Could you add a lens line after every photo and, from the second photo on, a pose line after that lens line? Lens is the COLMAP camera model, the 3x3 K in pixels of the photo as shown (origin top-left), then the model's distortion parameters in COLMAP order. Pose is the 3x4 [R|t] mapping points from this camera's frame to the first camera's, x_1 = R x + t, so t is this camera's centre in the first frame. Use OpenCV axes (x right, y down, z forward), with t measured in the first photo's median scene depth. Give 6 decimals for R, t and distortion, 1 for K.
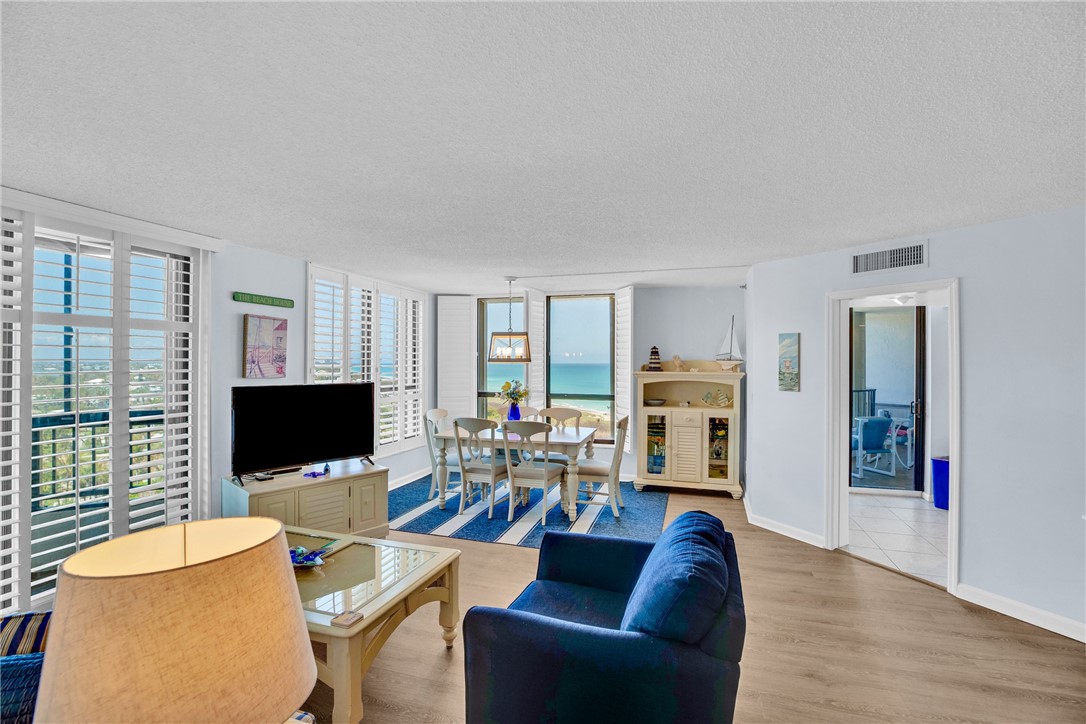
lens RADIAL K [[500.3, 0, 548.4], [0, 500.3, 360.0], [0, 0, 1]] dist [-0.043620, 0.013424]
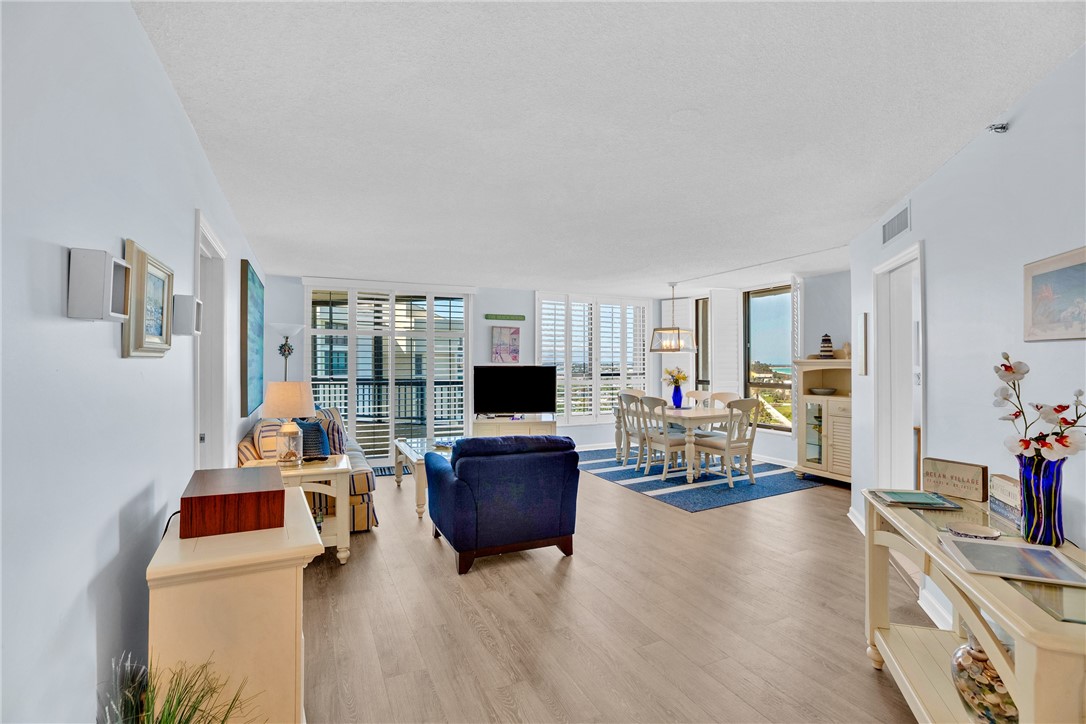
lens RADIAL K [[500.3, 0, 548.4], [0, 500.3, 360.0], [0, 0, 1]] dist [-0.043620, 0.013424]
pose [[0.677627, -0.007006, -0.735372, 0.650865], [0.005404, 0.999975, -0.004548, 0.029151], [0.735386, -0.000892, 0.677648, -0.057398]]
